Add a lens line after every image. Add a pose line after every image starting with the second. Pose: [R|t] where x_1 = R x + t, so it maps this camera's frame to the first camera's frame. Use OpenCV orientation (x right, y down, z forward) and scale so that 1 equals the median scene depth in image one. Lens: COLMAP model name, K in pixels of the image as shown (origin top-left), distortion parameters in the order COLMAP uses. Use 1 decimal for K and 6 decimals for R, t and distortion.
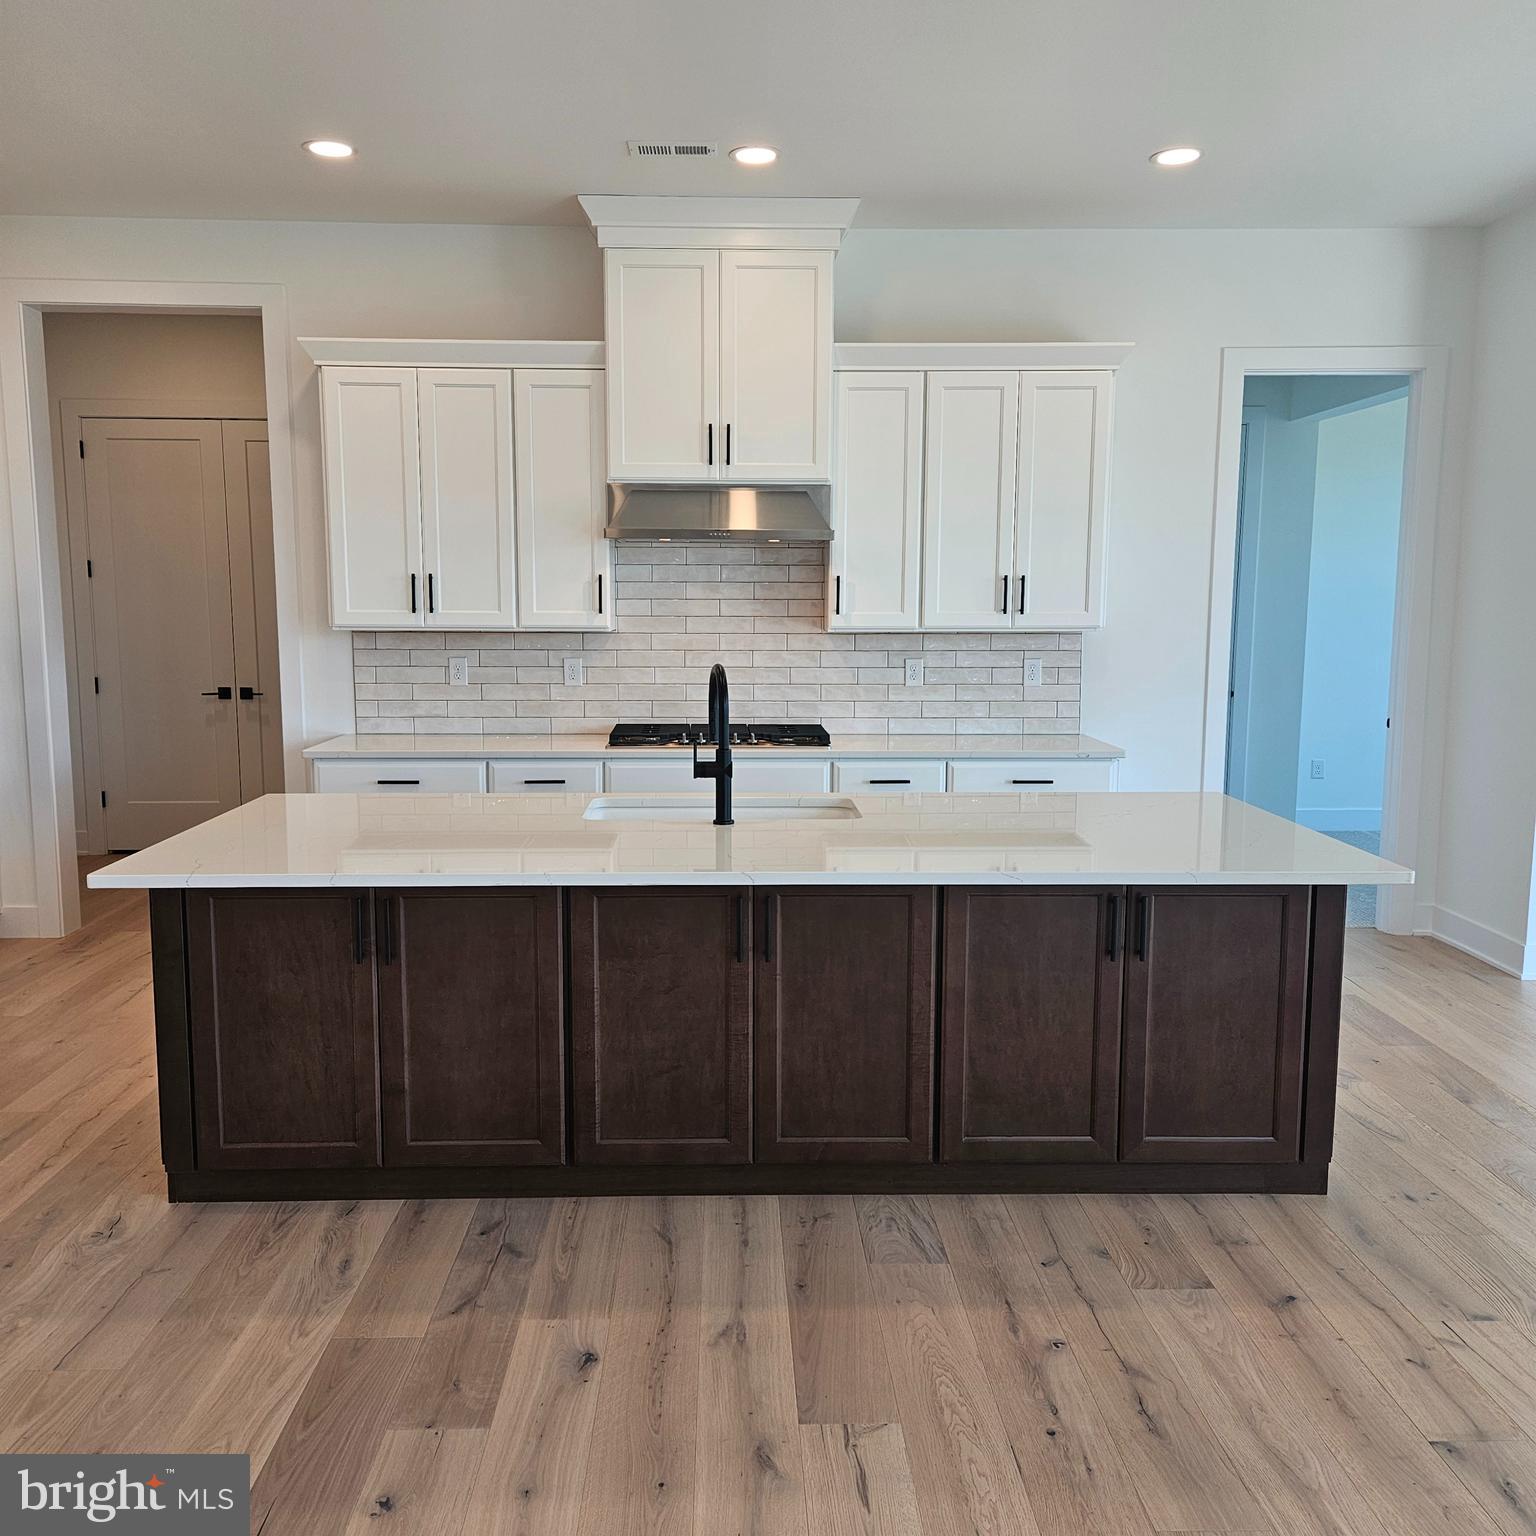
lens RADIAL K [[1361.2, 0, 750.3], [0, 1361.2, 768.9], [0, 0, 1]] dist [0.076025, -0.070479]
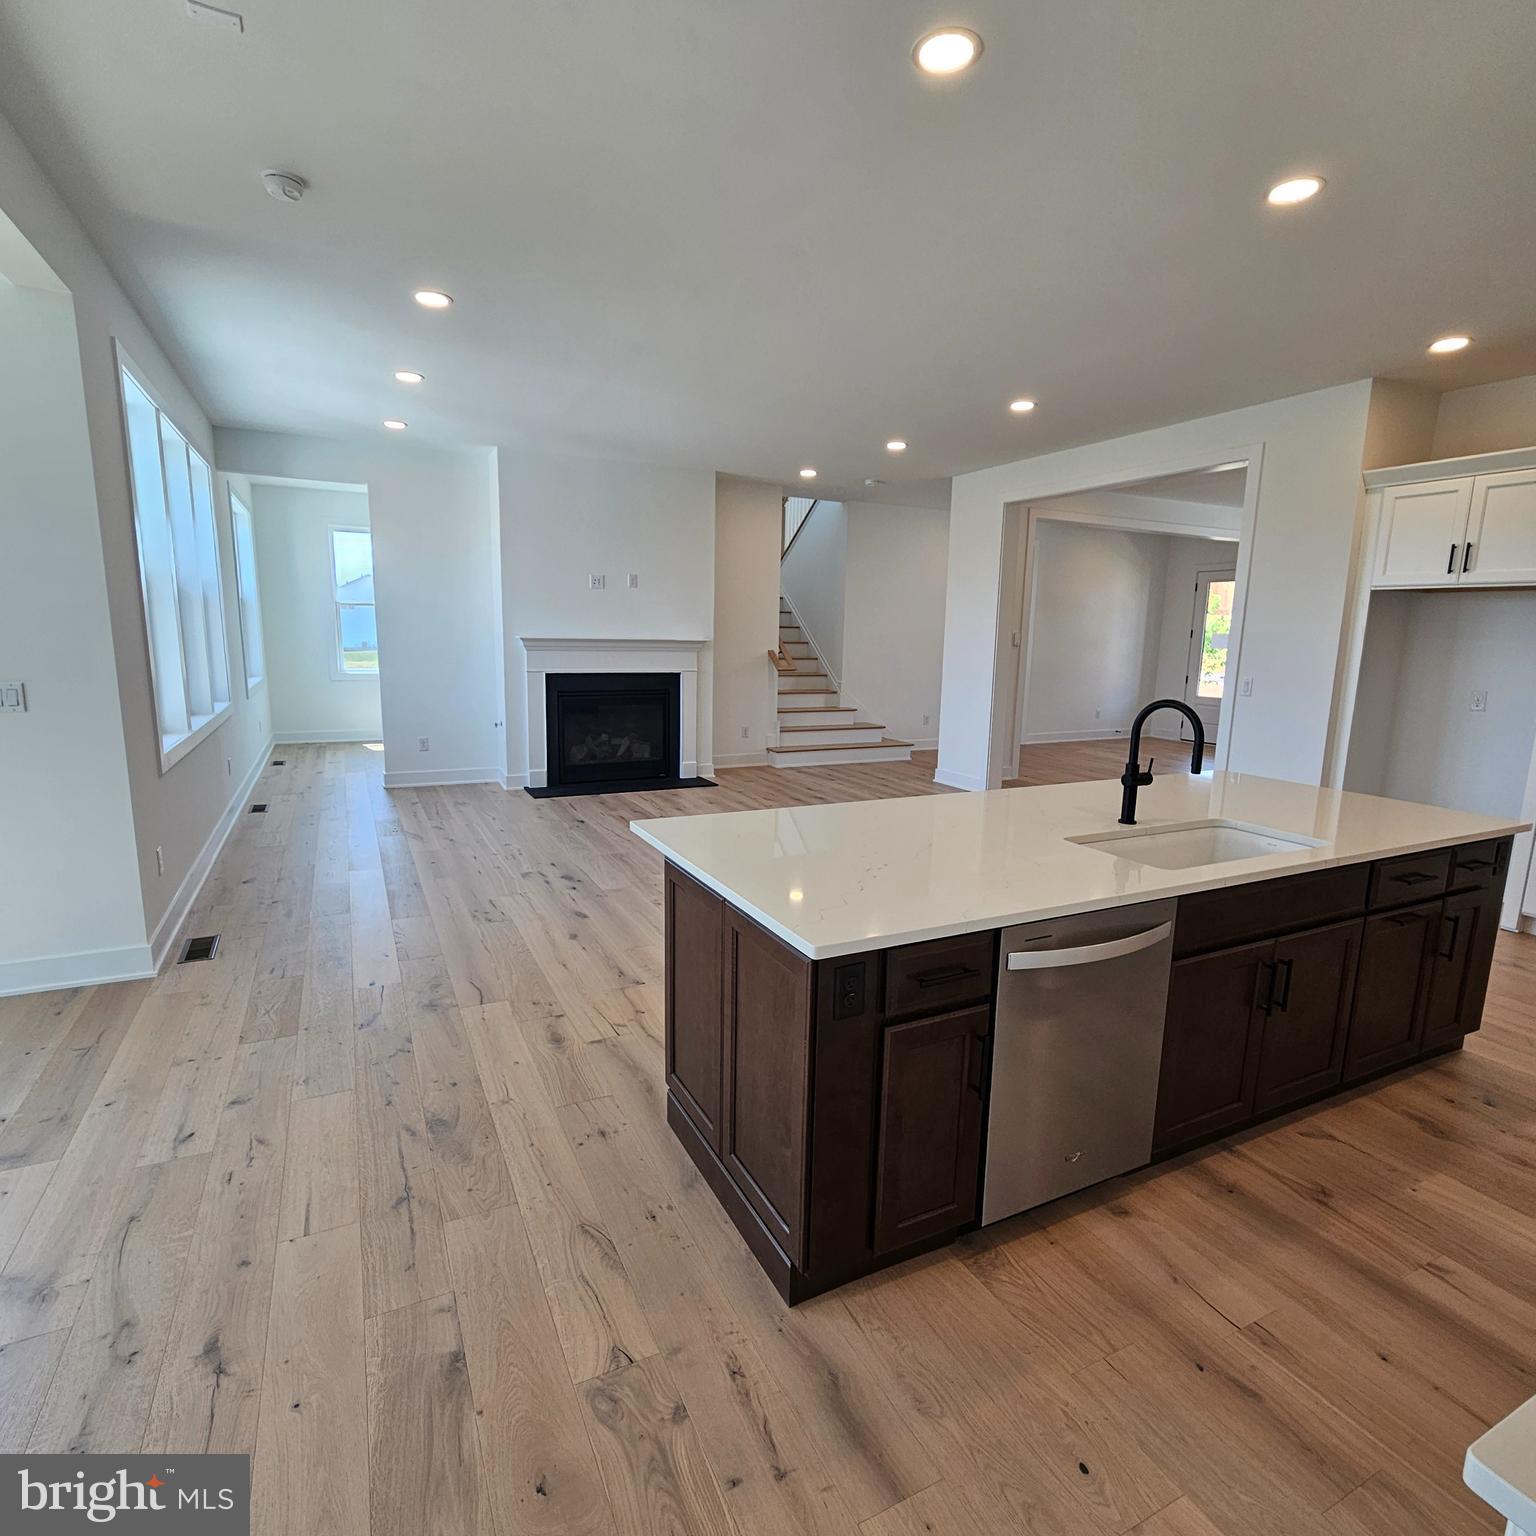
lens RADIAL K [[848.1, 0, 768.0], [0, 848.1, 776.8], [0, 0, 1]] dist [-0.006787, 0.003092]
pose [[-0.903398, 0.052802, -0.425541, 0.419626], [-0.078726, 0.955098, 0.285641, -0.135017], [0.421515, 0.291548, -0.858676, 1.044656]]
